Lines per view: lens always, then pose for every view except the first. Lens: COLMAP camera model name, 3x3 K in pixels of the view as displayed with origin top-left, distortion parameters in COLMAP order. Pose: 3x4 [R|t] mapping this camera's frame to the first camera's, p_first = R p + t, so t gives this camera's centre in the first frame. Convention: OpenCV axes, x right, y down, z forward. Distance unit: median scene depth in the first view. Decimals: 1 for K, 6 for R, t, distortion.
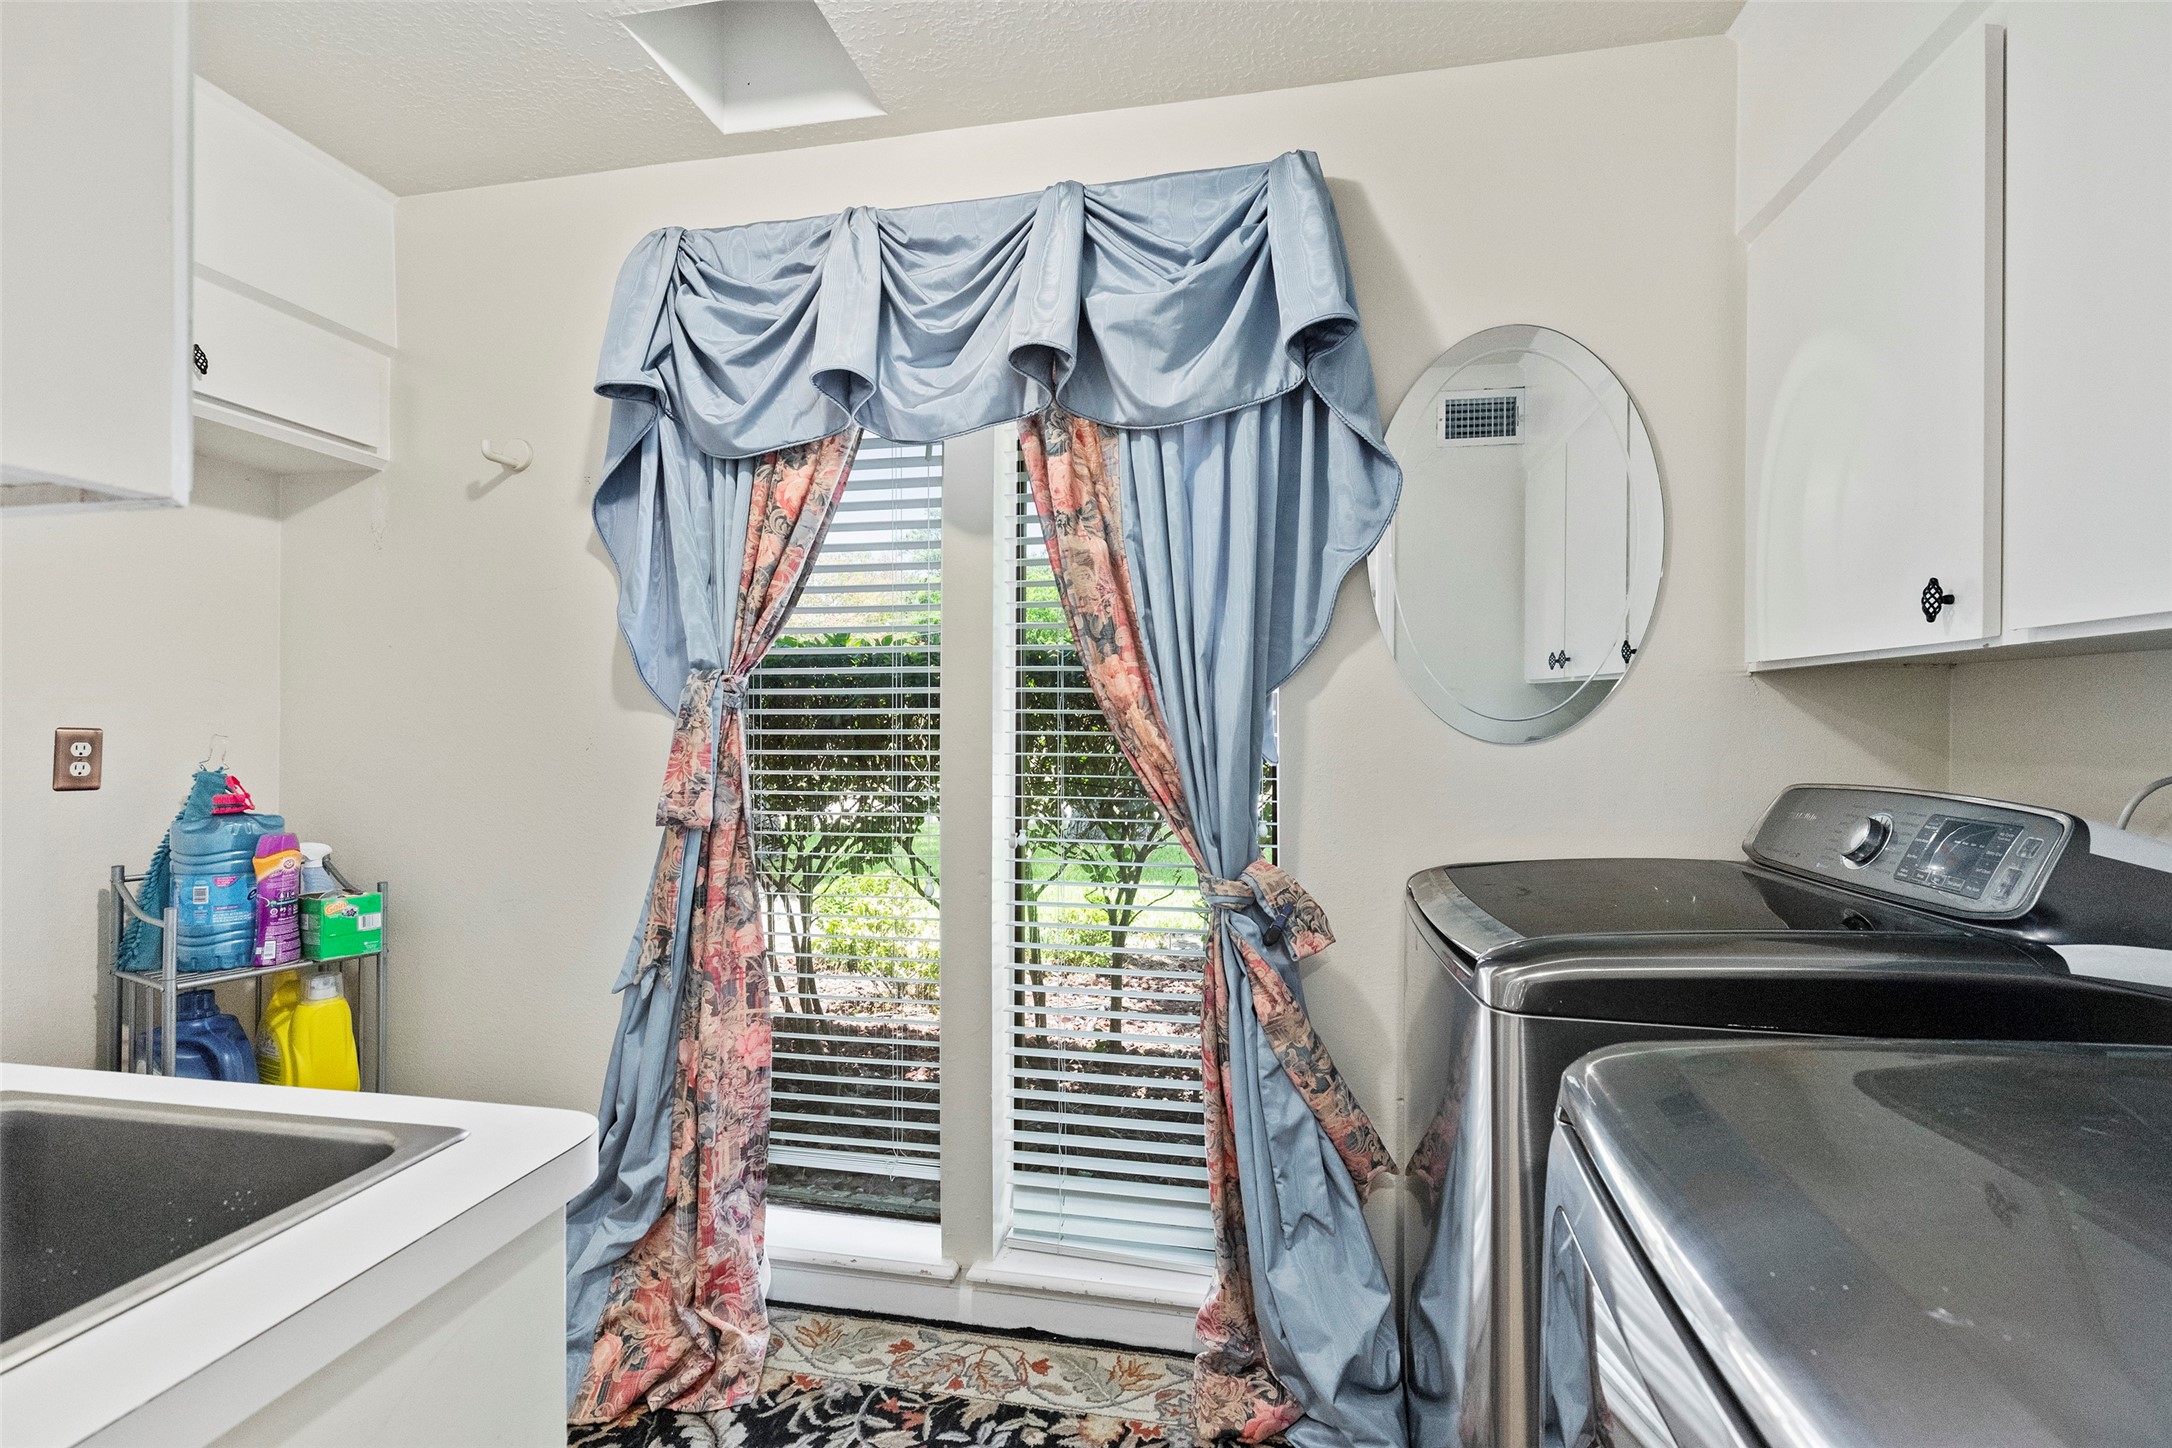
lens RADIAL K [[964.9, 0, 1094.2], [0, 964.9, 729.5], [0, 0, 1]] dist [0.000012, 0.000011]
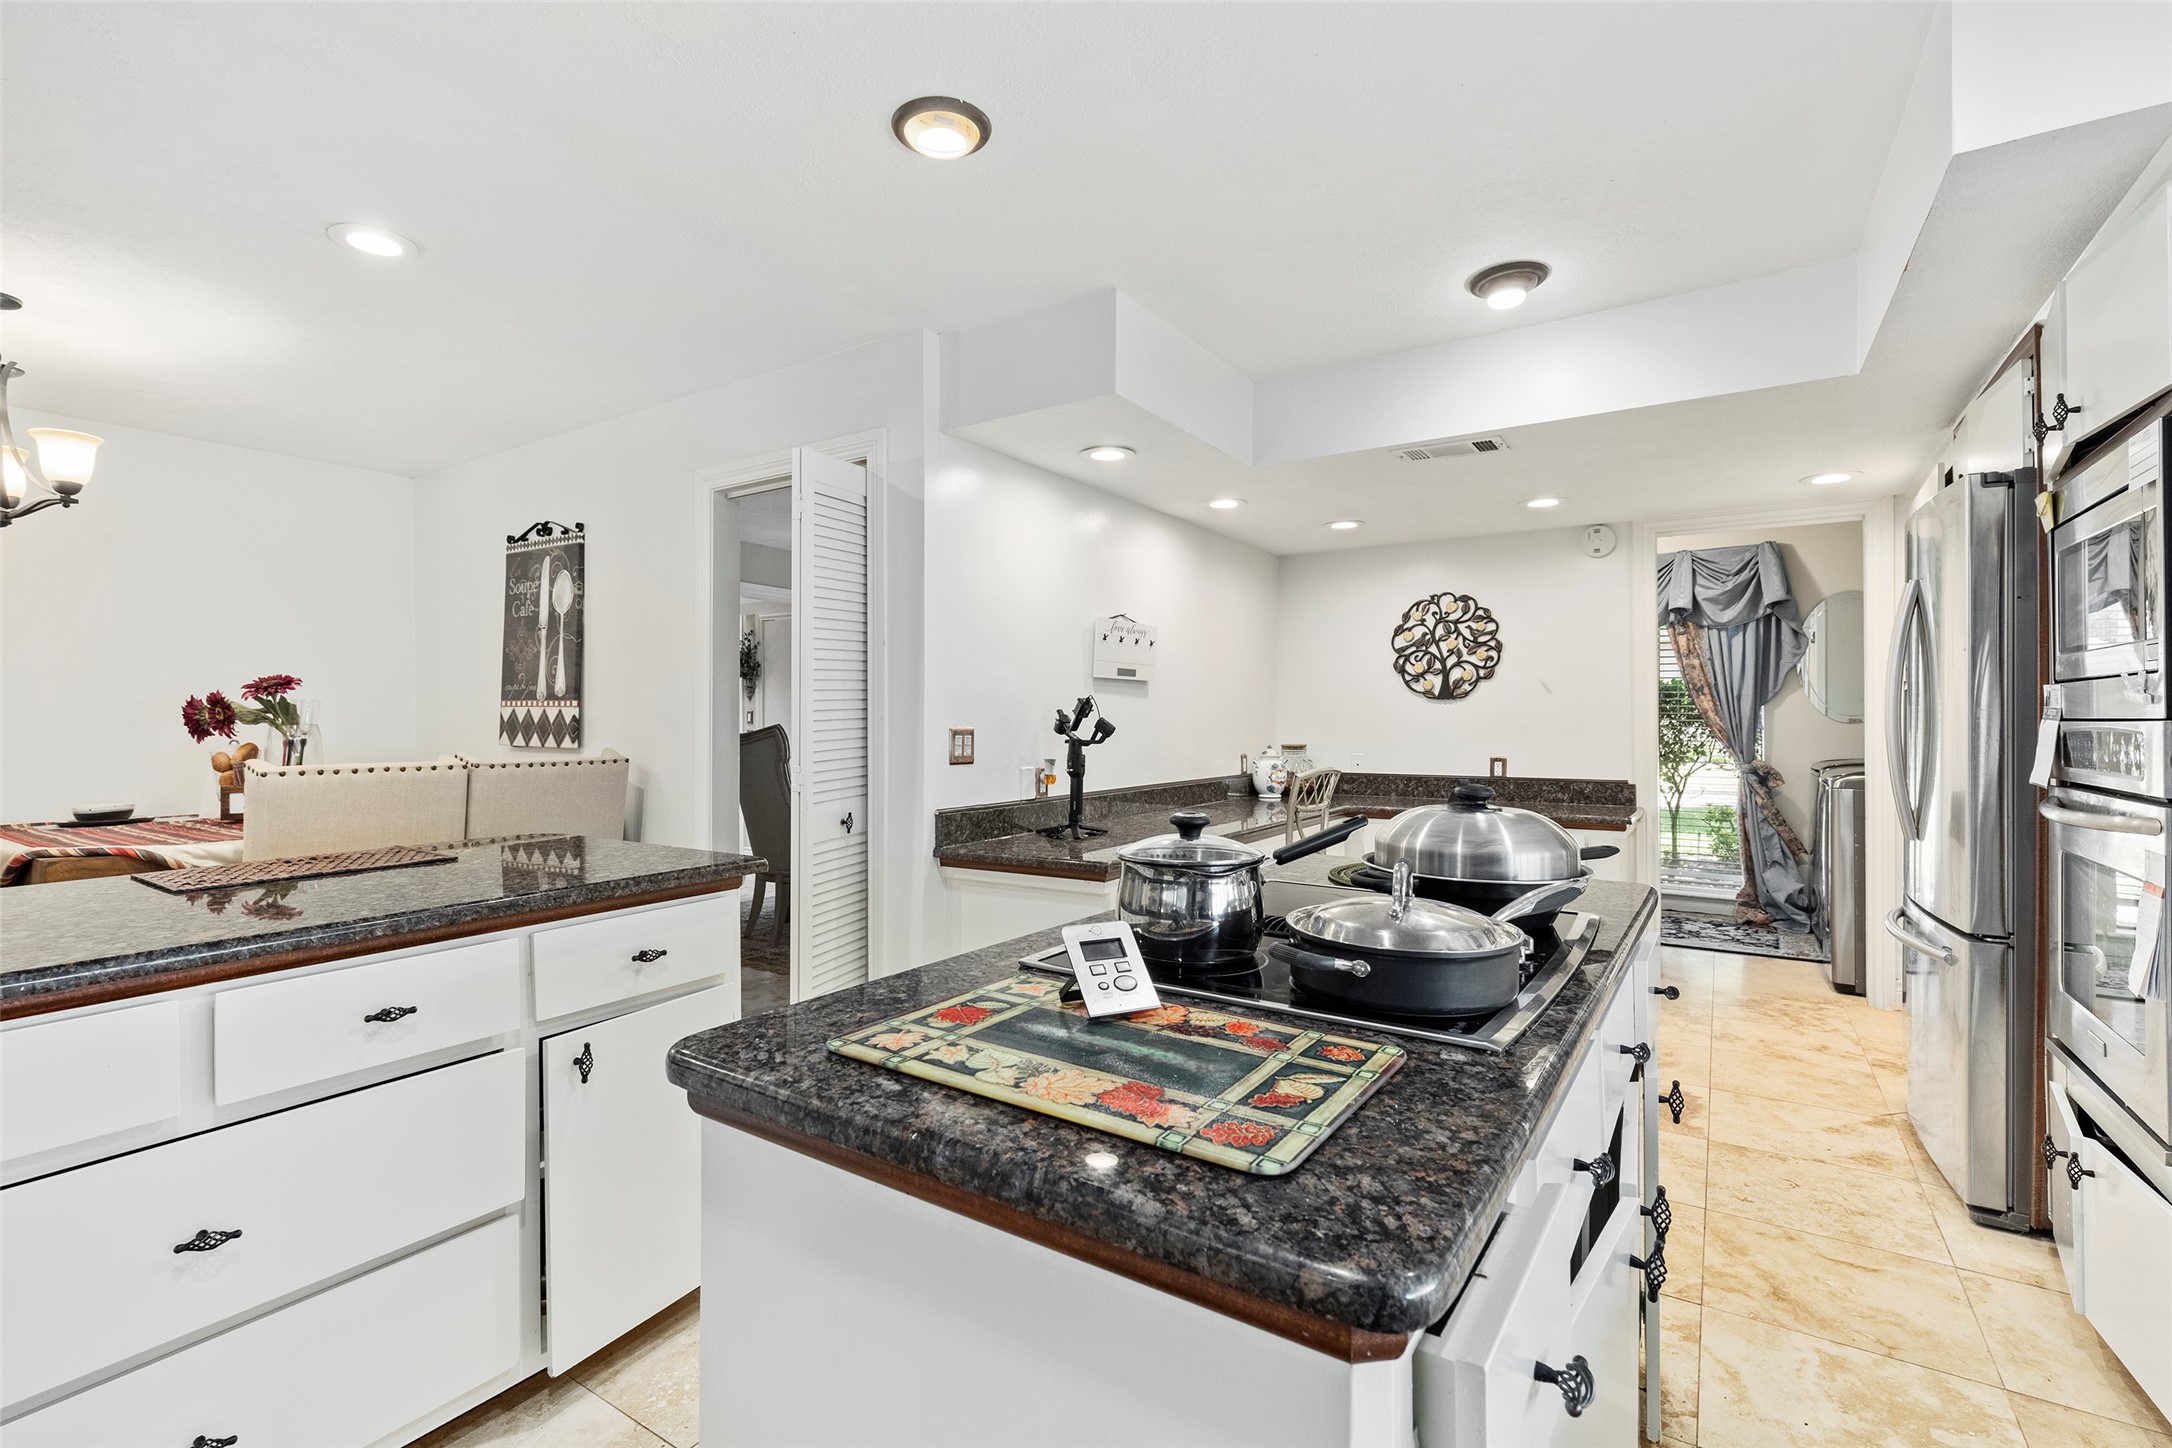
lens RADIAL K [[964.9, 0, 1094.2], [0, 964.9, 729.5], [0, 0, 1]] dist [0.000012, 0.000011]
pose [[0.915064, -0.008004, -0.403228, -0.571508], [0.008069, 0.999966, -0.001537, 0.022802], [0.403227, -0.001847, 0.915098, -2.928968]]
